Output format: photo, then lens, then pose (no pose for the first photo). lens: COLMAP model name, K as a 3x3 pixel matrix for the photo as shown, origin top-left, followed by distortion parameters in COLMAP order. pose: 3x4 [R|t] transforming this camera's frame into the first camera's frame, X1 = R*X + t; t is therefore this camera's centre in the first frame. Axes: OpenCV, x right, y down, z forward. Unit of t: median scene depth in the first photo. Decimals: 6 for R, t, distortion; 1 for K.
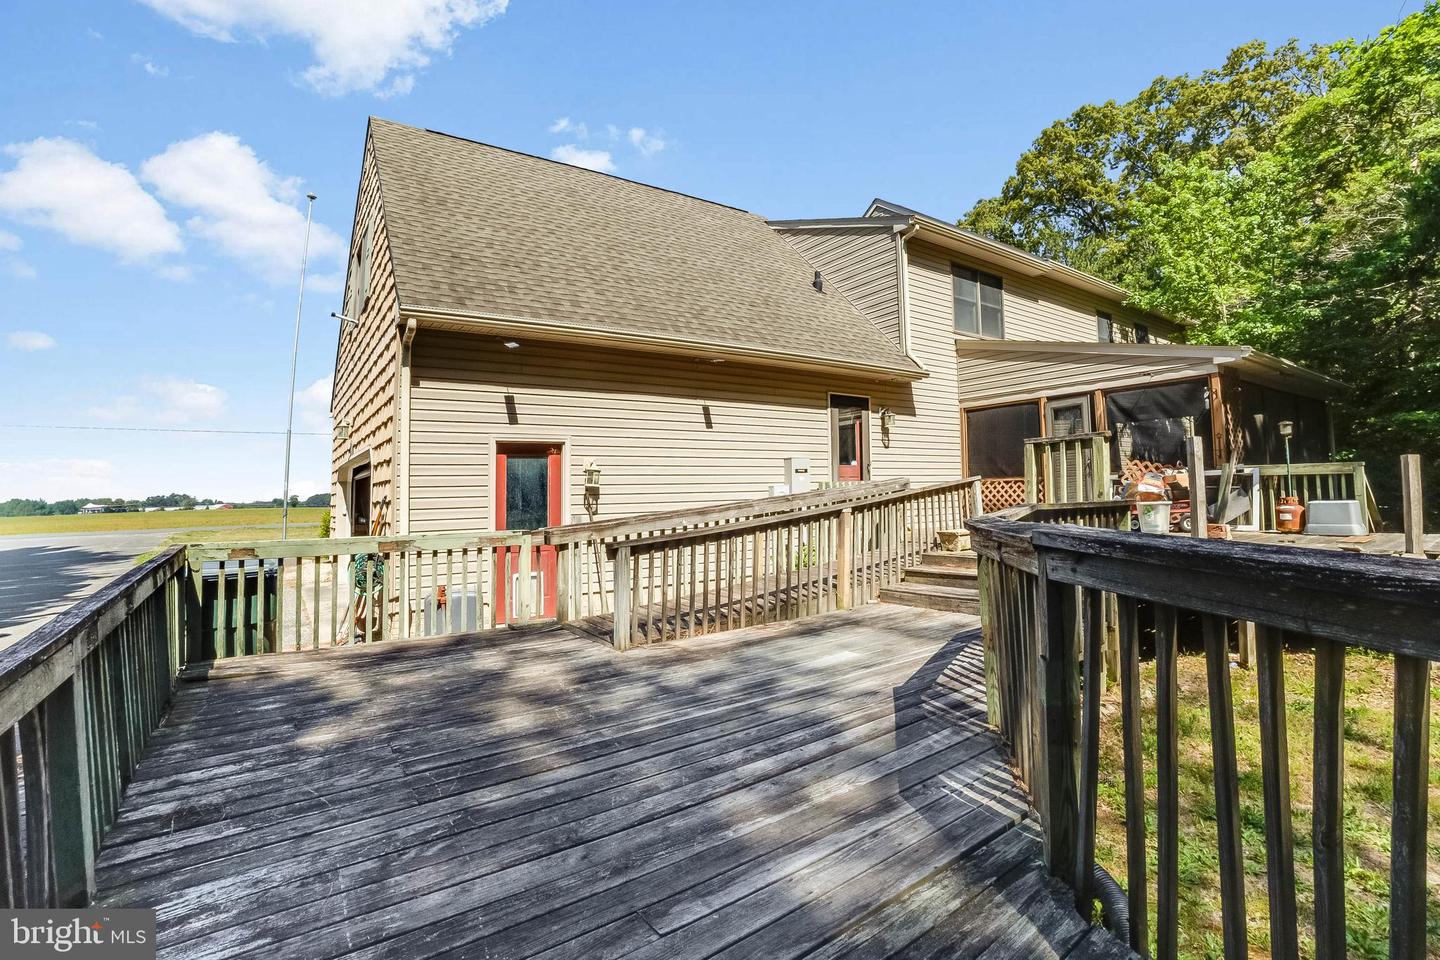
lens RADIAL K [[706.5, 0, 720.0], [0, 706.5, 480.0], [0, 0, 1]] dist [-0.082529, 0.000788]
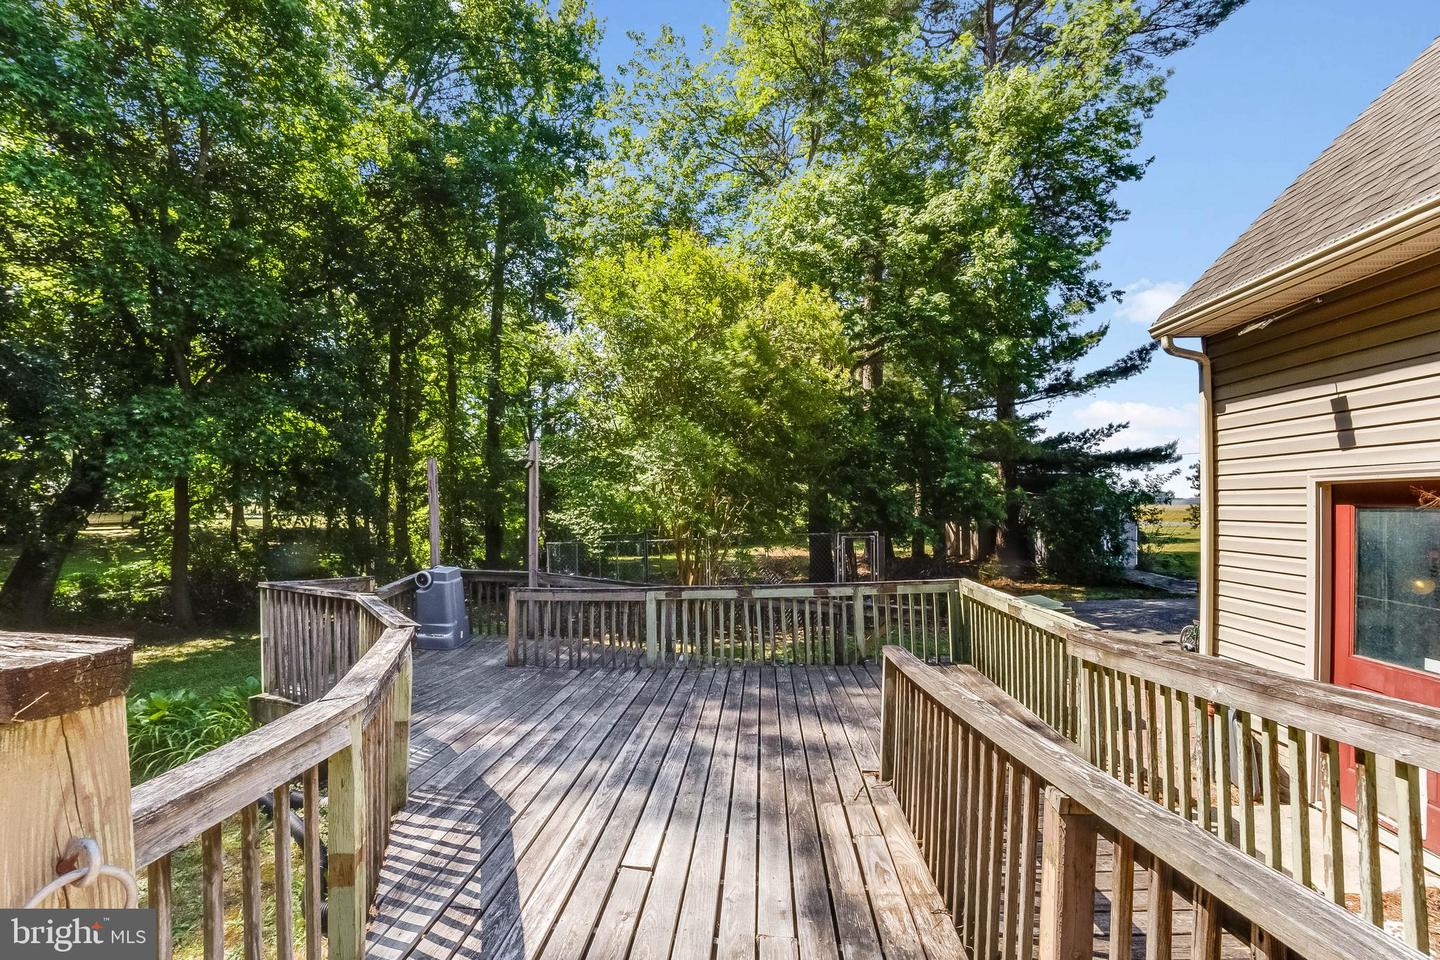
lens RADIAL K [[706.5, 0, 720.0], [0, 706.5, 480.0], [0, 0, 1]] dist [-0.082529, 0.000788]
pose [[-0.657691, -0.002386, -0.753284, 0.760547], [0.030462, 0.999093, -0.029761, -0.104367], [0.752672, -0.042521, -0.657022, 1.822602]]
